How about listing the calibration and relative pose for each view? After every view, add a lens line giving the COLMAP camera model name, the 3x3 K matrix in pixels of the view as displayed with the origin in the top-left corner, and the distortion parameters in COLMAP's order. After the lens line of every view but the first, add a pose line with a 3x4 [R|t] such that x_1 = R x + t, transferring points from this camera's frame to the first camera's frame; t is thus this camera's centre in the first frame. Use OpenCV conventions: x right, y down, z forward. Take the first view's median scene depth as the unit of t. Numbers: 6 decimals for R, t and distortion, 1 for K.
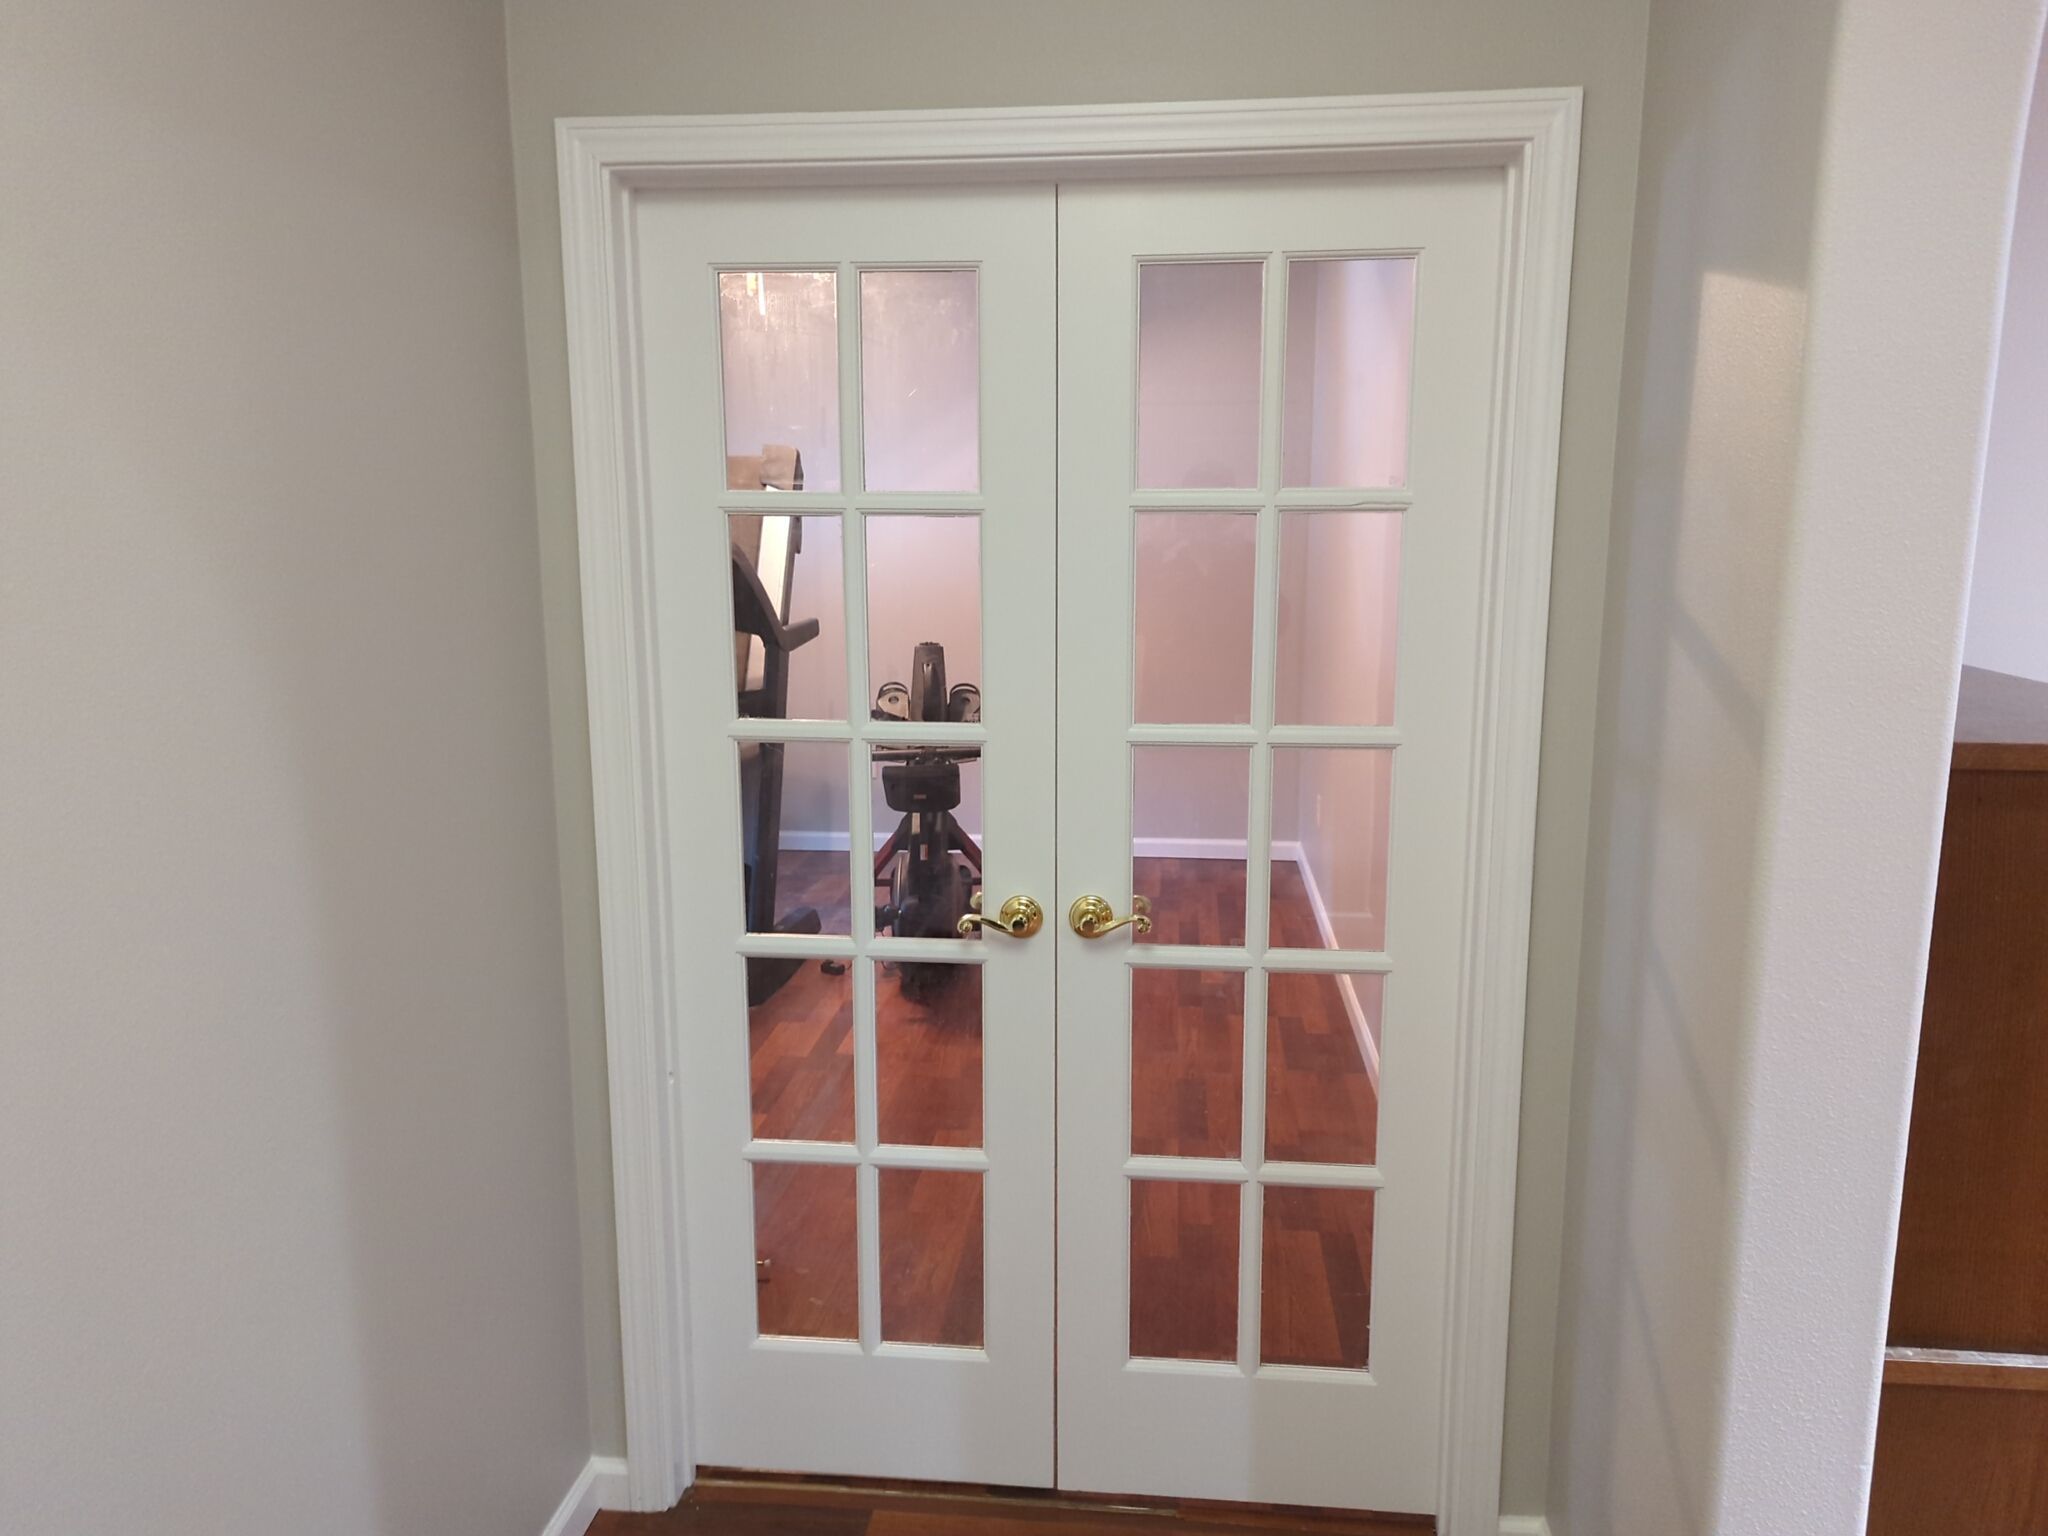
lens RADIAL K [[1455.5, 0, 1027.1], [0, 1455.5, 768.6], [0, 0, 1]] dist [0.039856, -0.017228]
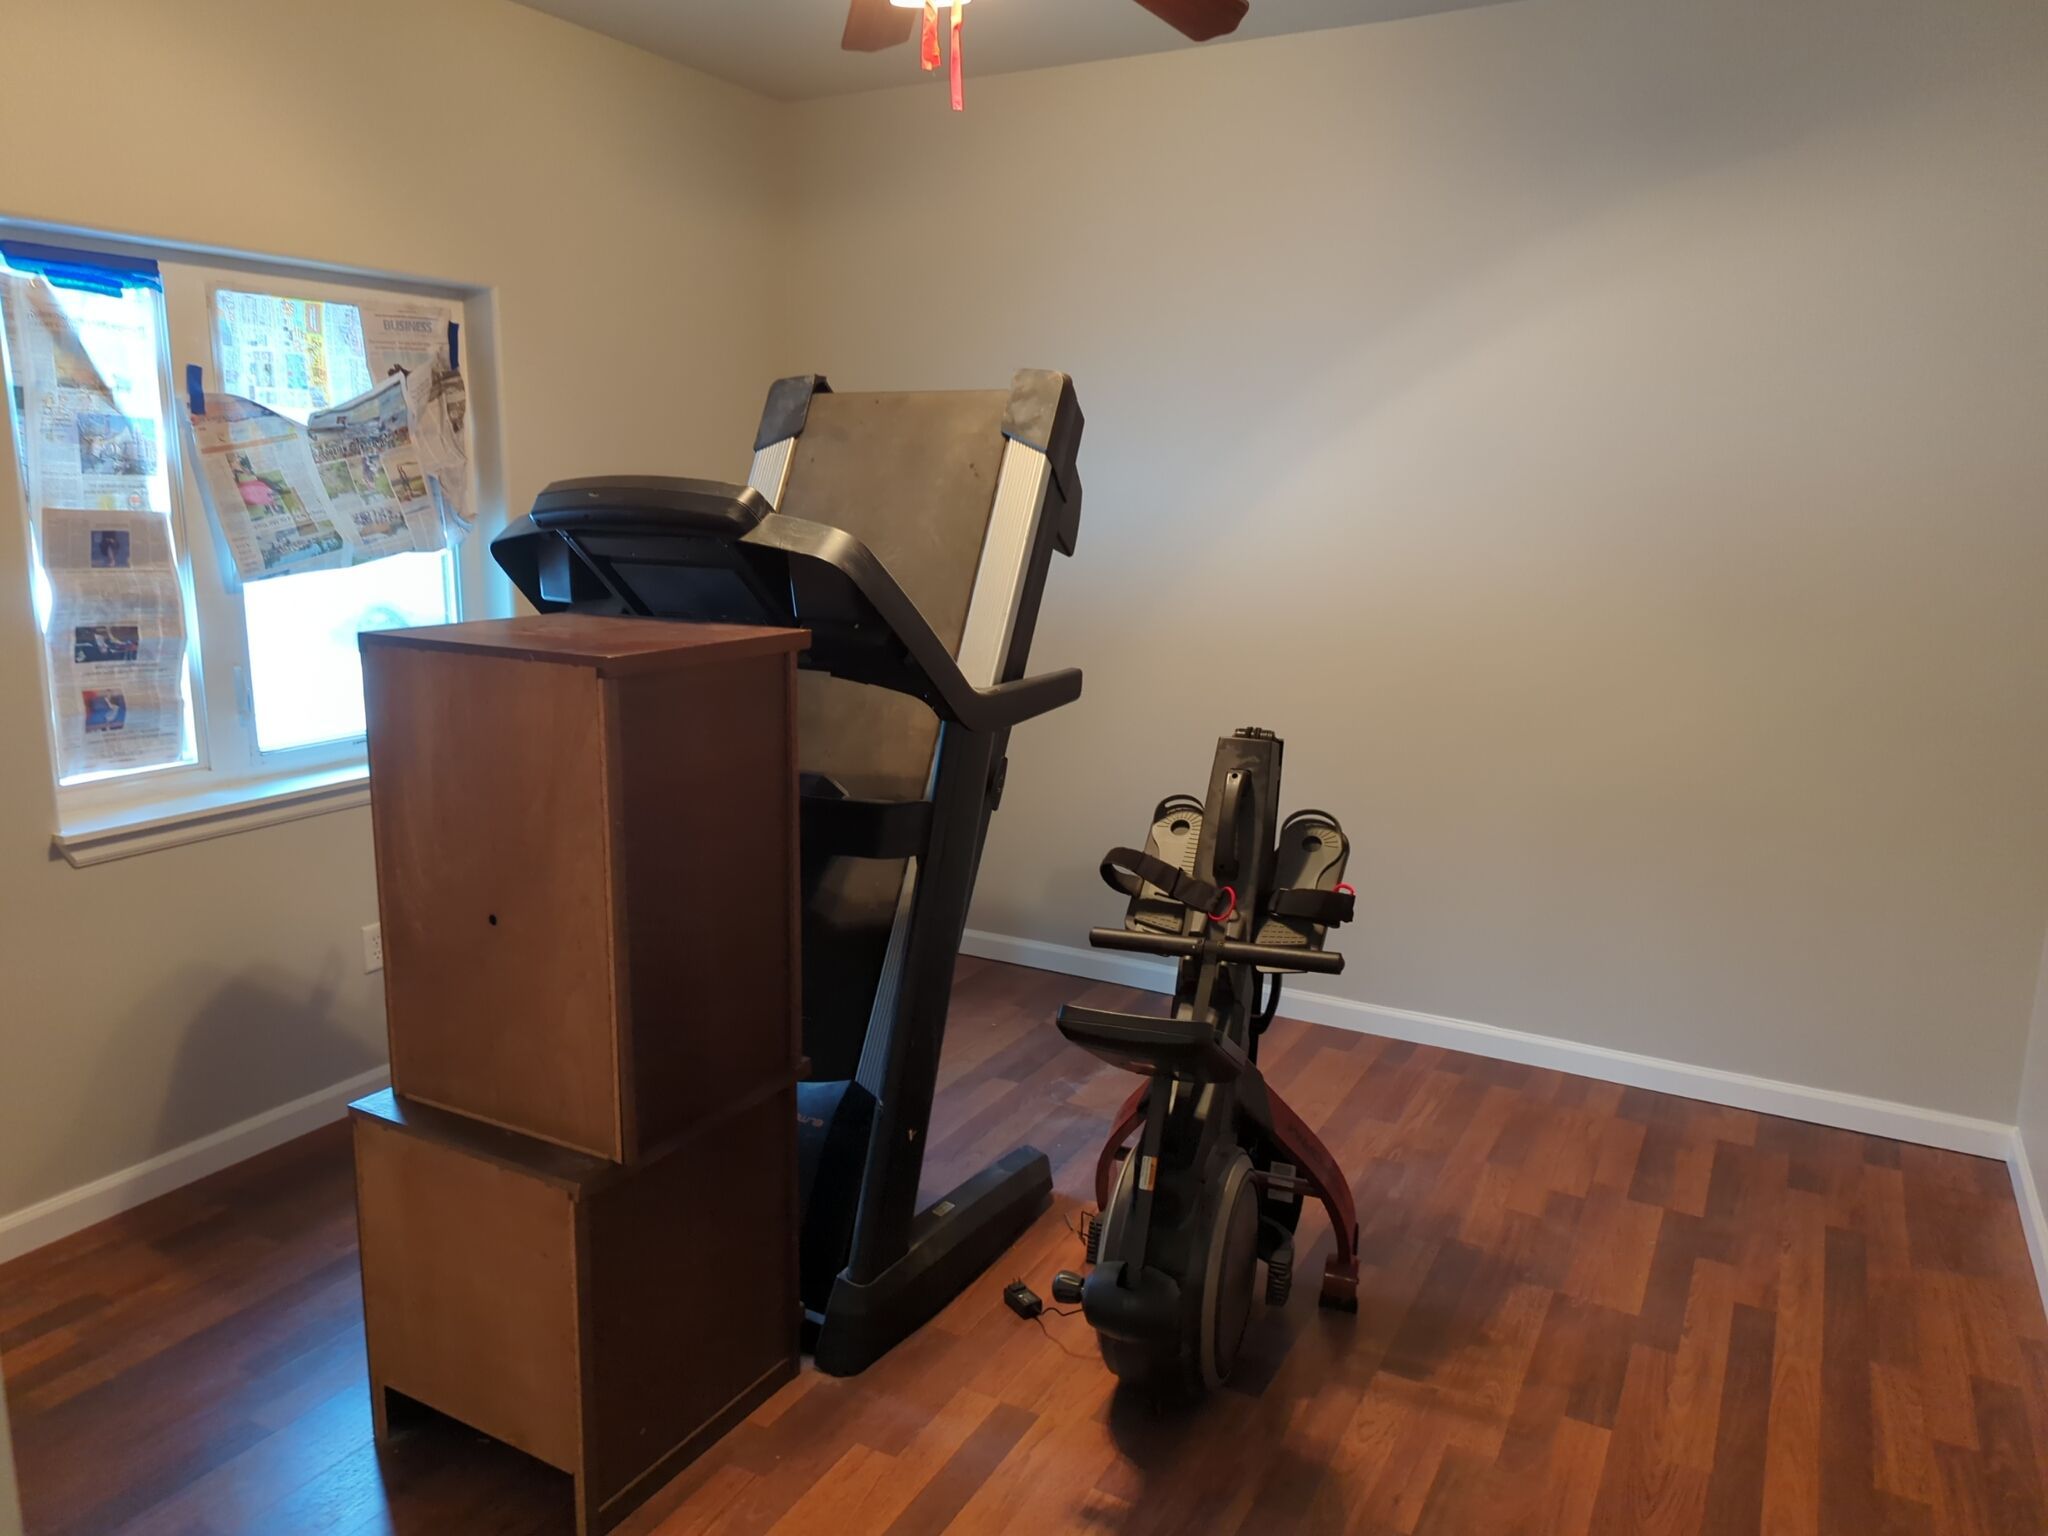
lens RADIAL K [[1455.5, 0, 984.6], [0, 1455.5, 780.7], [0, 0, 1]] dist [0.039856, -0.017228]
pose [[0.918985, 0.086881, -0.384602, 0.050412], [-0.081042, 0.996216, 0.031399, -0.075998], [0.385875, 0.002314, 0.922548, 0.463329]]
